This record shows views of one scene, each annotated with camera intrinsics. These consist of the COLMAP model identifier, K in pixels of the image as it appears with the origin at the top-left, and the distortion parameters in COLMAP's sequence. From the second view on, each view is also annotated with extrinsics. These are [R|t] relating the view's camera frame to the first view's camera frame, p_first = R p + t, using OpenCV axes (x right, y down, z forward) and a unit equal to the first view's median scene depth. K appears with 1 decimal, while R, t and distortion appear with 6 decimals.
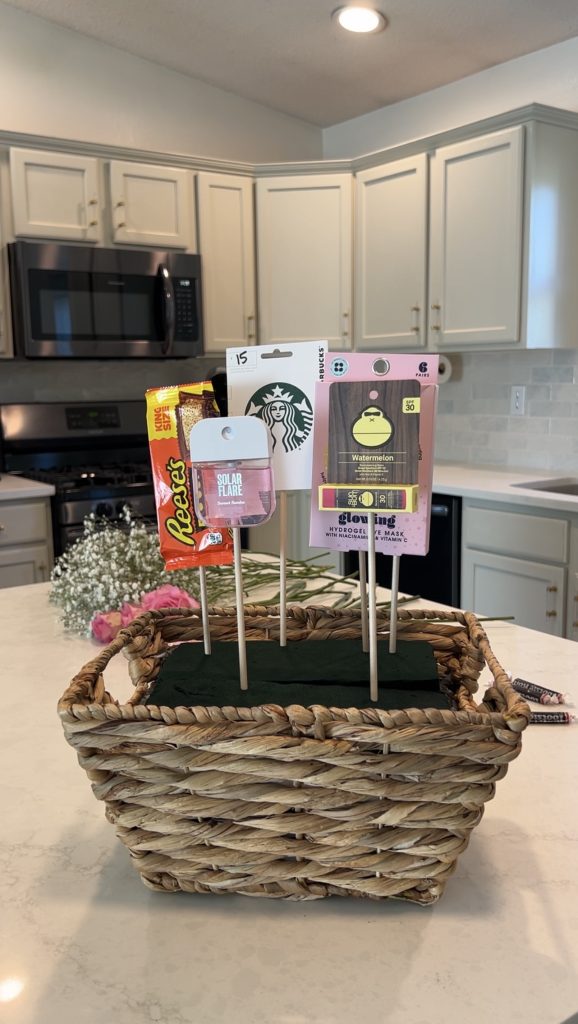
lens RADIAL K [[920.4, 0, 292.8], [0, 920.4, 520.6], [0, 0, 1]] dist [0.043807, -0.041331]
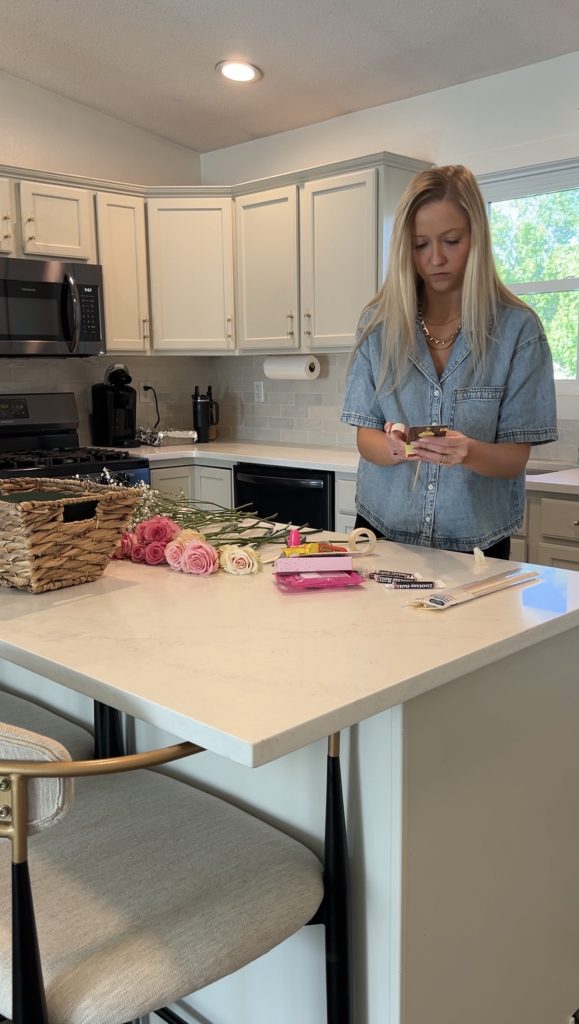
lens RADIAL K [[925.6, 0, 298.0], [0, 925.6, 519.7], [0, 0, 1]] dist [0.040199, -0.014791]
pose [[0.987028, -0.020880, 0.159183, -0.051614], [0.021012, 0.999779, 0.000850, 0.030150], [-0.159166, 0.002505, 0.987249, -0.173242]]
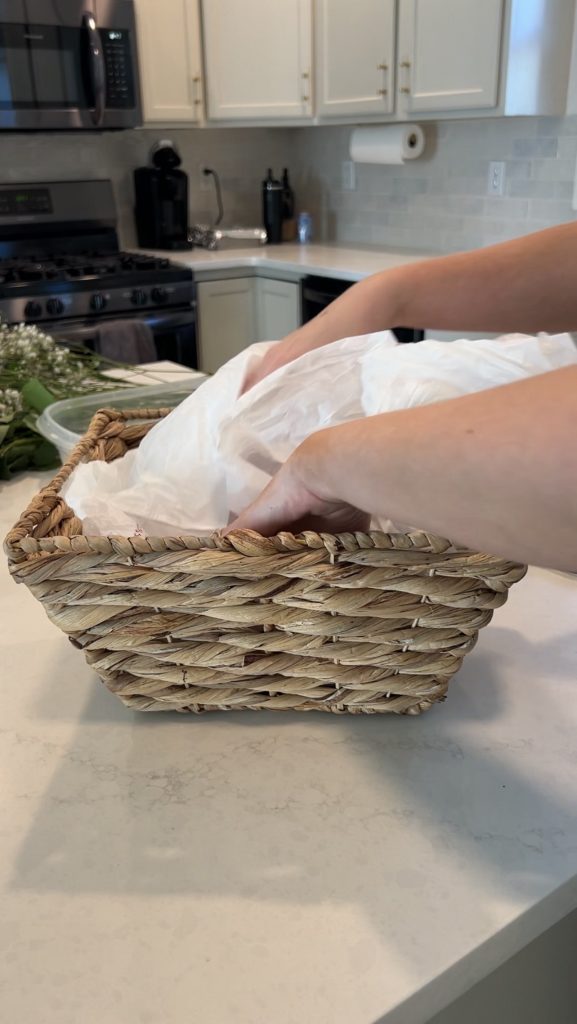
lens RADIAL K [[920.4, 0, 282.4], [0, 920.4, 509.0], [0, 0, 1]] dist [0.043807, -0.041331]
pose [[0.999946, -0.003303, -0.009897, 0.046894], [0.005350, 0.976692, 0.214577, -0.012801], [0.008958, -0.214618, 0.976657, 0.066218]]
